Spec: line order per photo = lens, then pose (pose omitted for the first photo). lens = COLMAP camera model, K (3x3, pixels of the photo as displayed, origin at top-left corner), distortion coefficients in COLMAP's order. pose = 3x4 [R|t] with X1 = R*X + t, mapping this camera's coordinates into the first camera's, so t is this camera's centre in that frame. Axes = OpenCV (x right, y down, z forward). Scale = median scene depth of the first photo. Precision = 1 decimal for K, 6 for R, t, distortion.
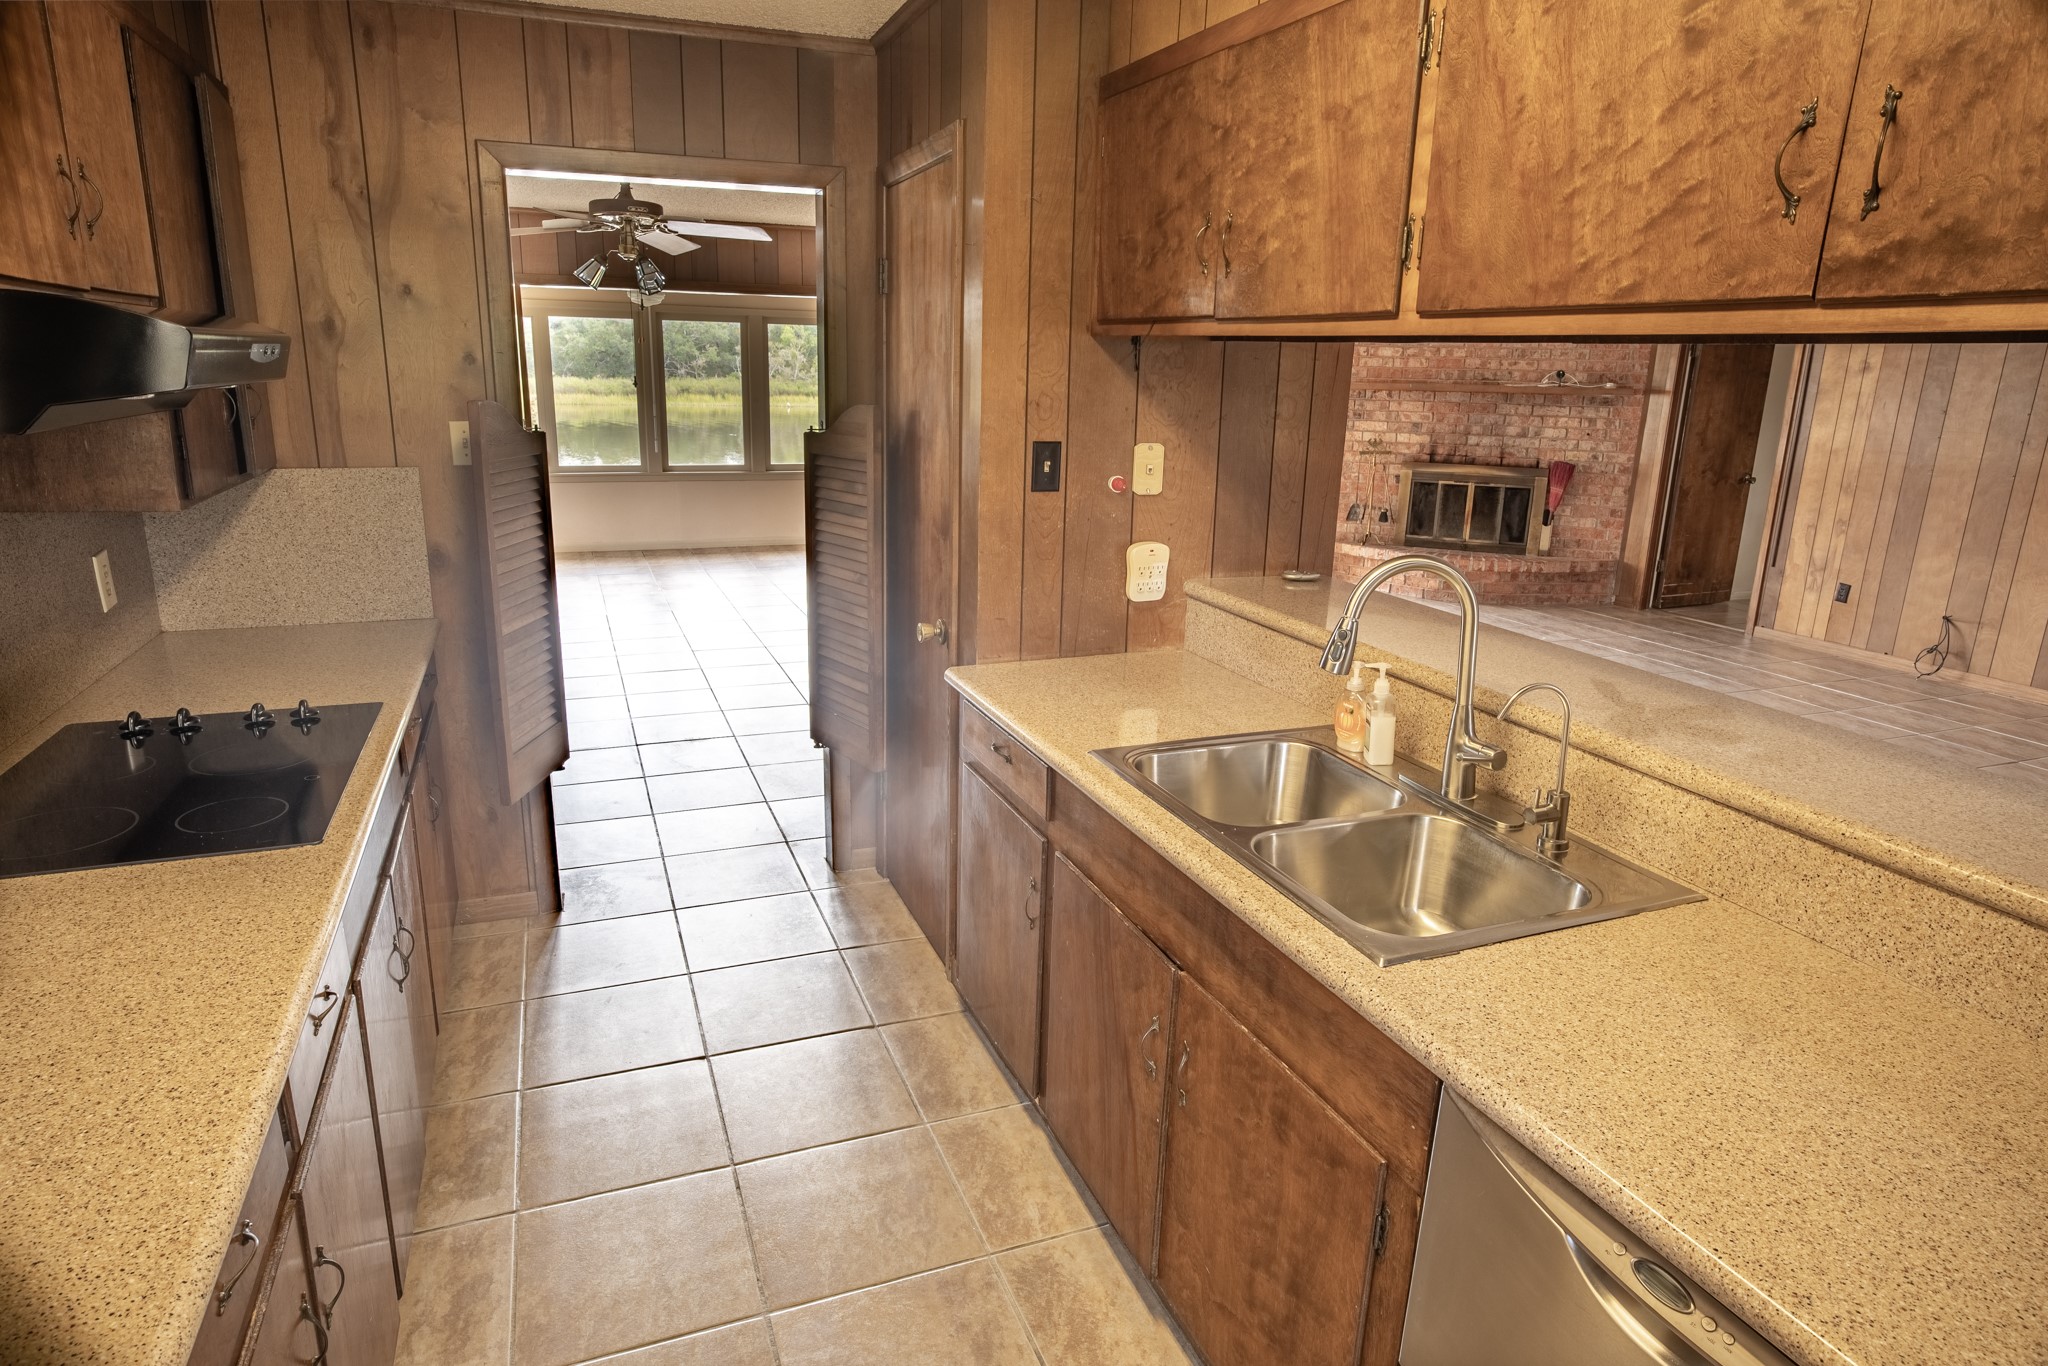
lens RADIAL K [[1169.6, 0, 1024.4], [0, 1169.6, 681.7], [0, 0, 1]] dist [-0.022485, 0.015206]
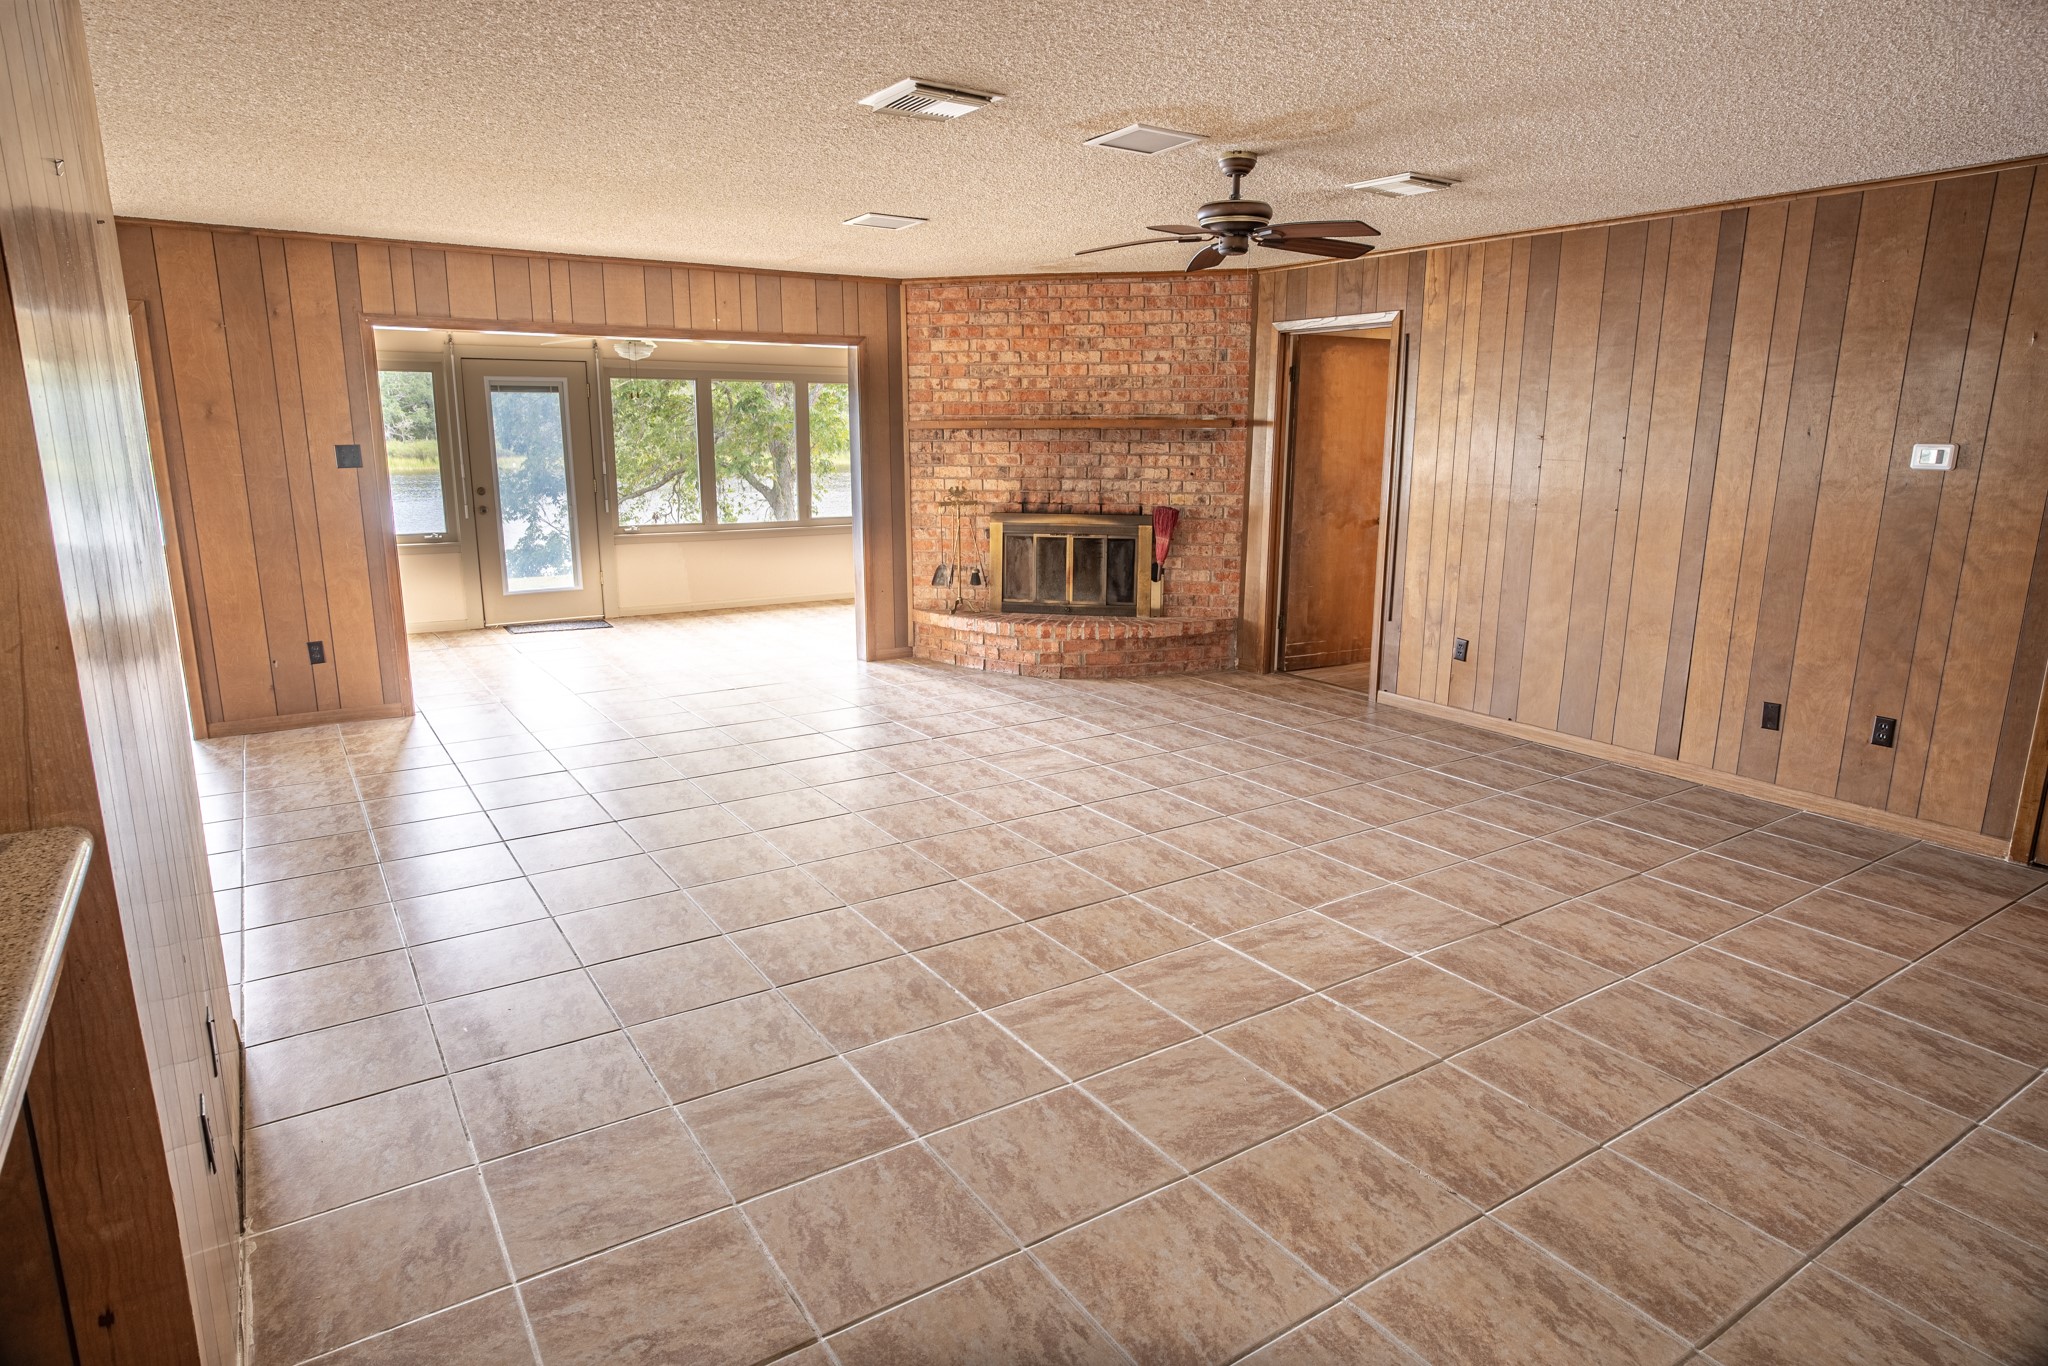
lens RADIAL K [[1169.6, 0, 1027.4], [0, 1169.6, 679.5], [0, 0, 1]] dist [-0.022485, 0.015206]
pose [[0.978507, -0.062209, 0.196608, 0.184441], [0.070913, 0.996776, -0.037541, -0.037088], [-0.193639, 0.050677, 0.979763, 0.183576]]
